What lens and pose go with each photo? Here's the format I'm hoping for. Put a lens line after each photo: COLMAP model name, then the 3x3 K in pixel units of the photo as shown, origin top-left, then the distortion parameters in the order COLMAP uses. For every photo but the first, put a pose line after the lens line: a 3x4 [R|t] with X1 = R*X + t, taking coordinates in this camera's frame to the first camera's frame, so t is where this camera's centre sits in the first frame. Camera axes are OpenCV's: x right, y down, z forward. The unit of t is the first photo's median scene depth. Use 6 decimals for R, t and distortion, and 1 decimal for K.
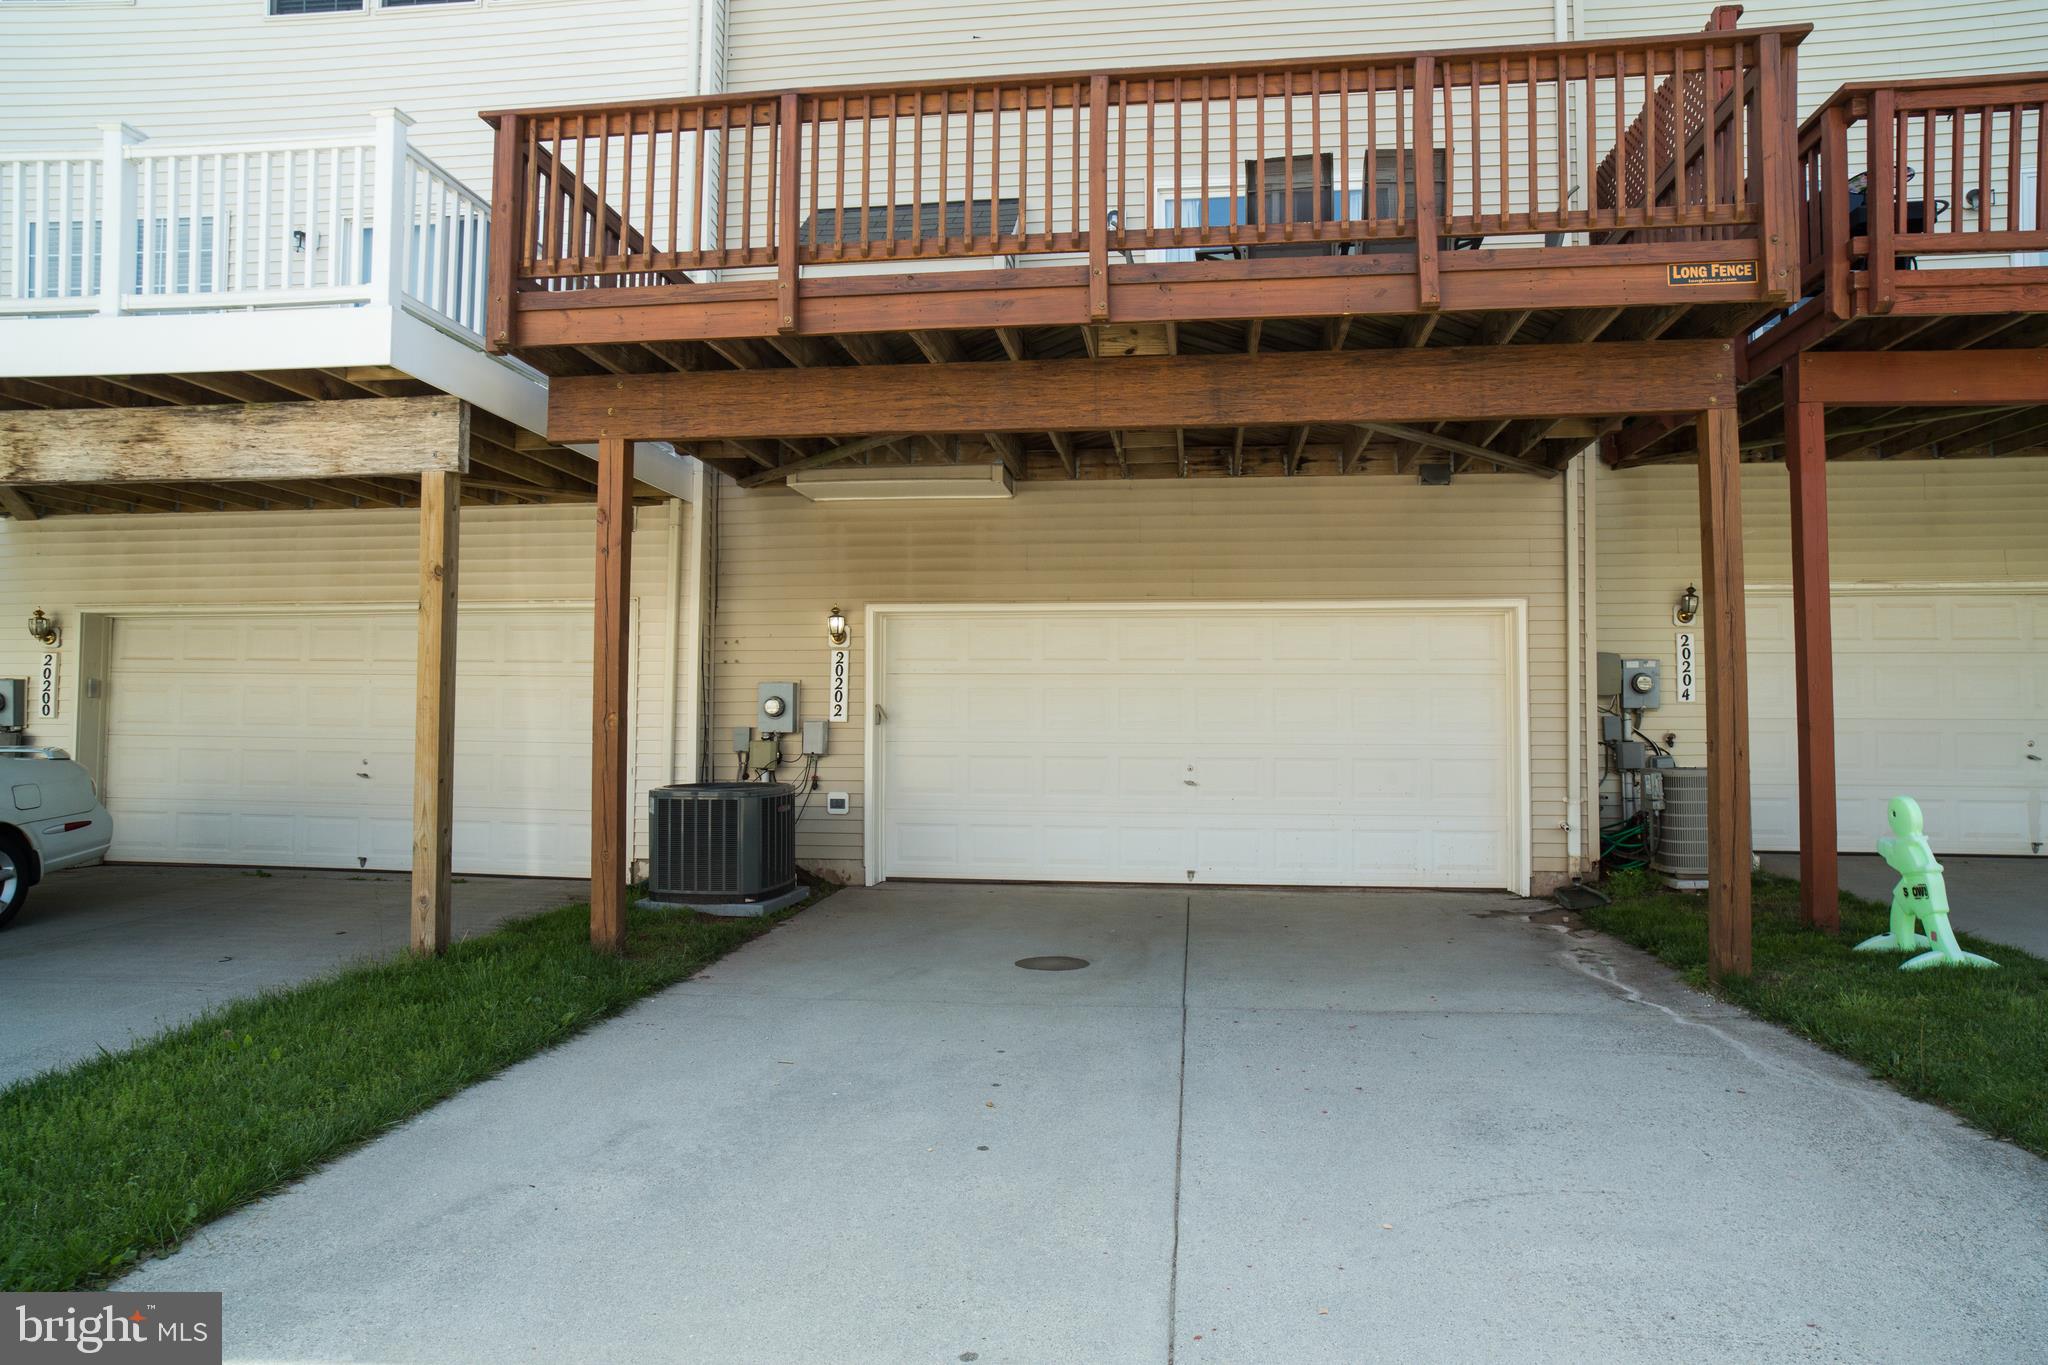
lens RADIAL K [[1252.2, 0, 1030.1], [0, 1252.2, 672.0], [0, 0, 1]] dist [-0.047265, 0.034892]
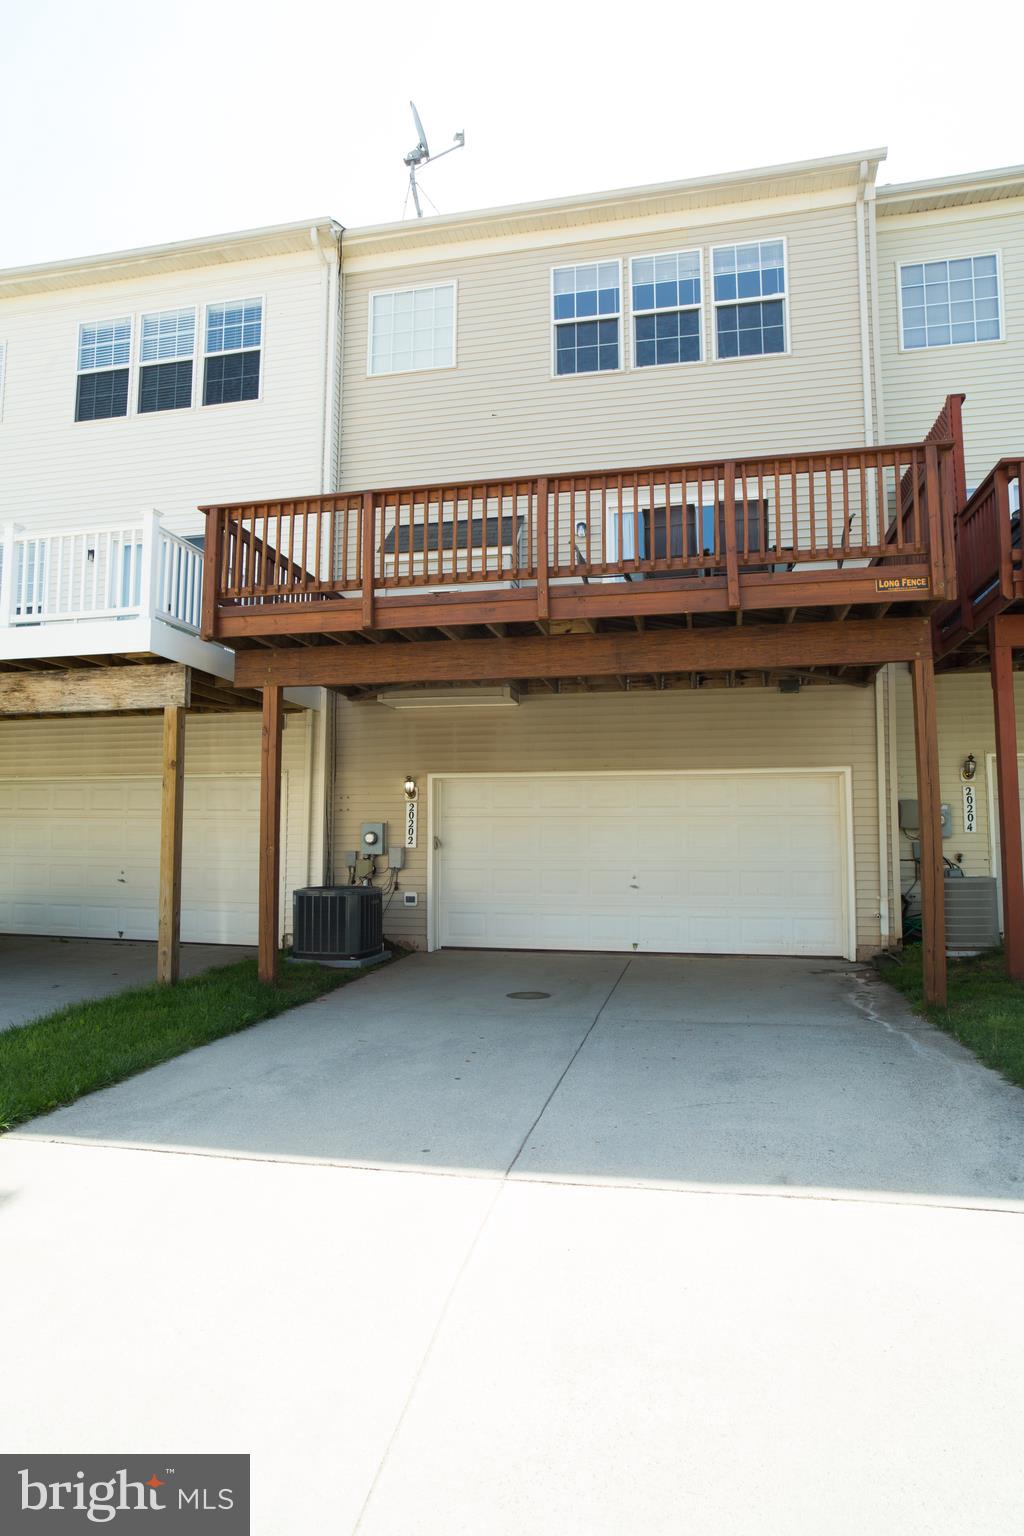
lens RADIAL K [[930.4, 0, 477.2], [0, 930.4, 767.3], [0, 0, 1]] dist [-0.075174, 0.065221]
pose [[0.994182, -0.011258, -0.107126, 0.086200], [0.007093, 0.999207, -0.039174, -0.022567], [0.107482, 0.038186, 0.993473, -0.243827]]
